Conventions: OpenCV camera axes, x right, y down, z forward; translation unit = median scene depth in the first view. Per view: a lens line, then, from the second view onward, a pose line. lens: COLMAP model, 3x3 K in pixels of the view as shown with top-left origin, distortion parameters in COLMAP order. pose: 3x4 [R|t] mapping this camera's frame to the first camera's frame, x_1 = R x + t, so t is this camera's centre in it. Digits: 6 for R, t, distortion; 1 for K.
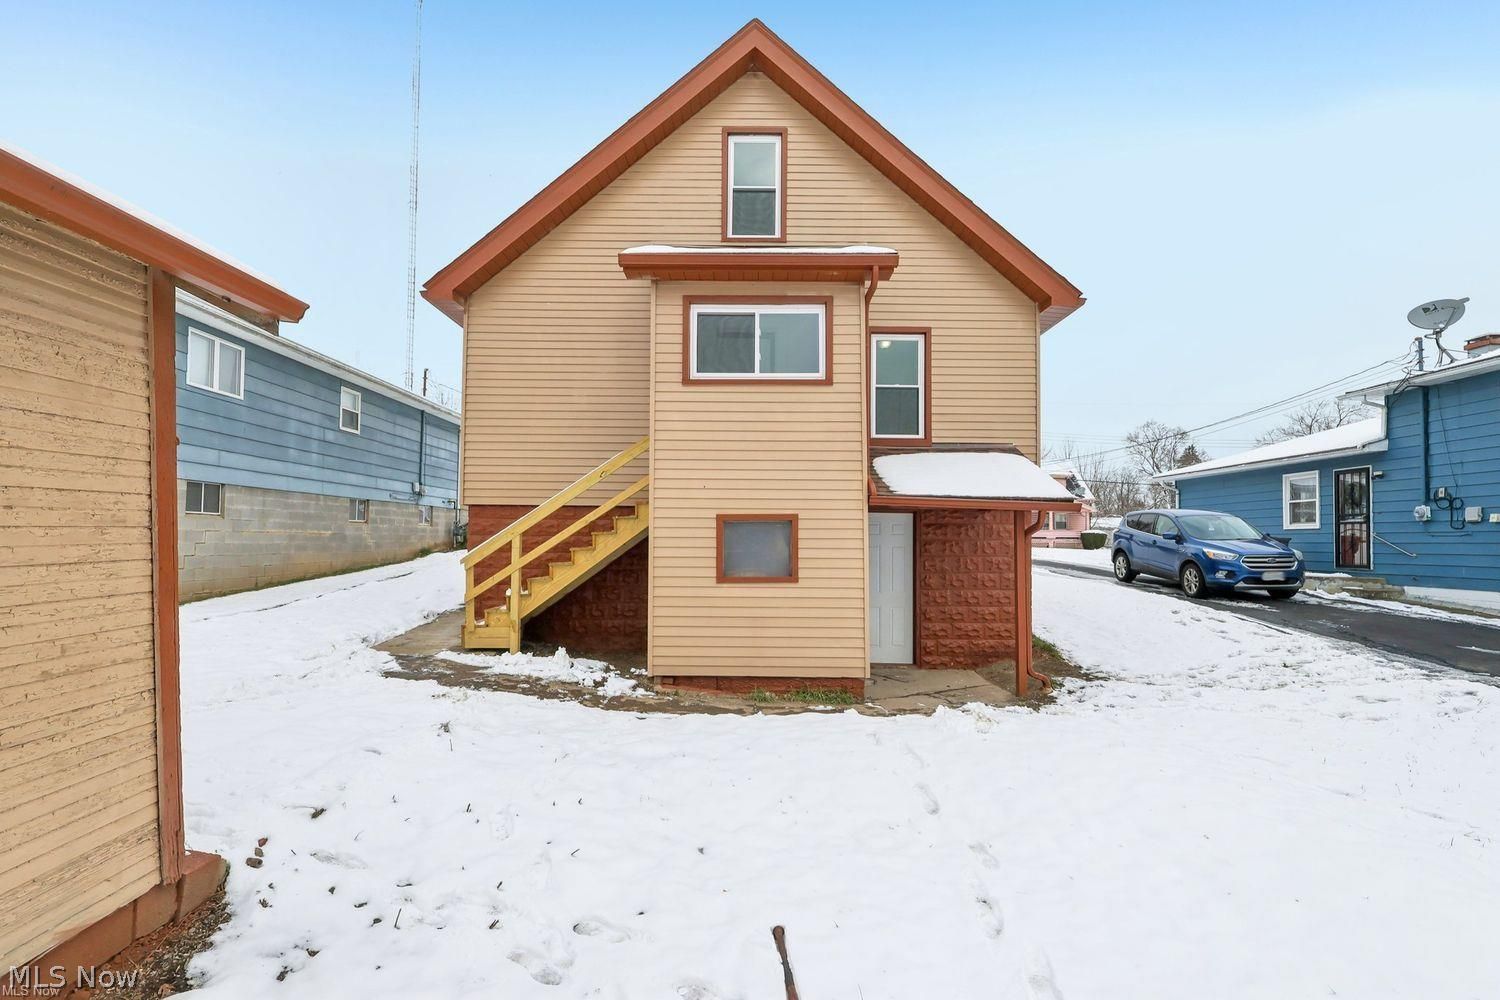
lens RADIAL K [[699.9, 0, 750.0], [0, 699.9, 500.0], [0, 0, 1]] dist [0.000965, 0.000078]
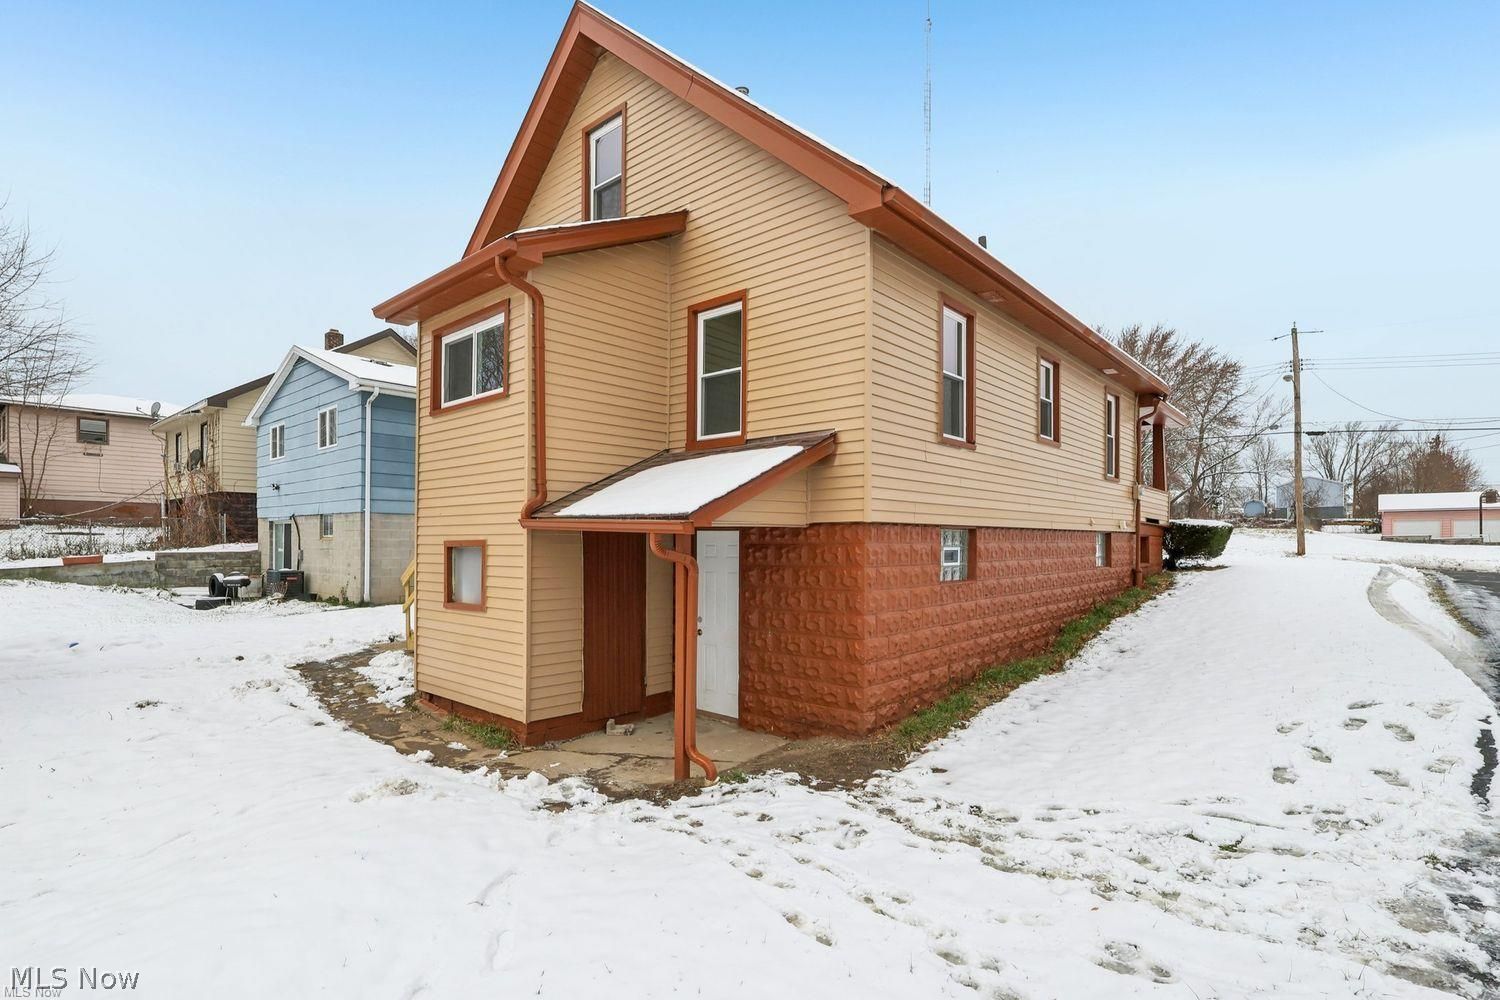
lens RADIAL K [[704.8, 0, 749.7], [0, 704.8, 524.2], [0, 0, 1]] dist [-0.000758, 0.000027]
pose [[0.754711, -0.020746, -0.655730, 0.900356], [0.043690, 0.998870, 0.018681, -0.003477], [0.654601, -0.042748, 0.754765, 0.480038]]
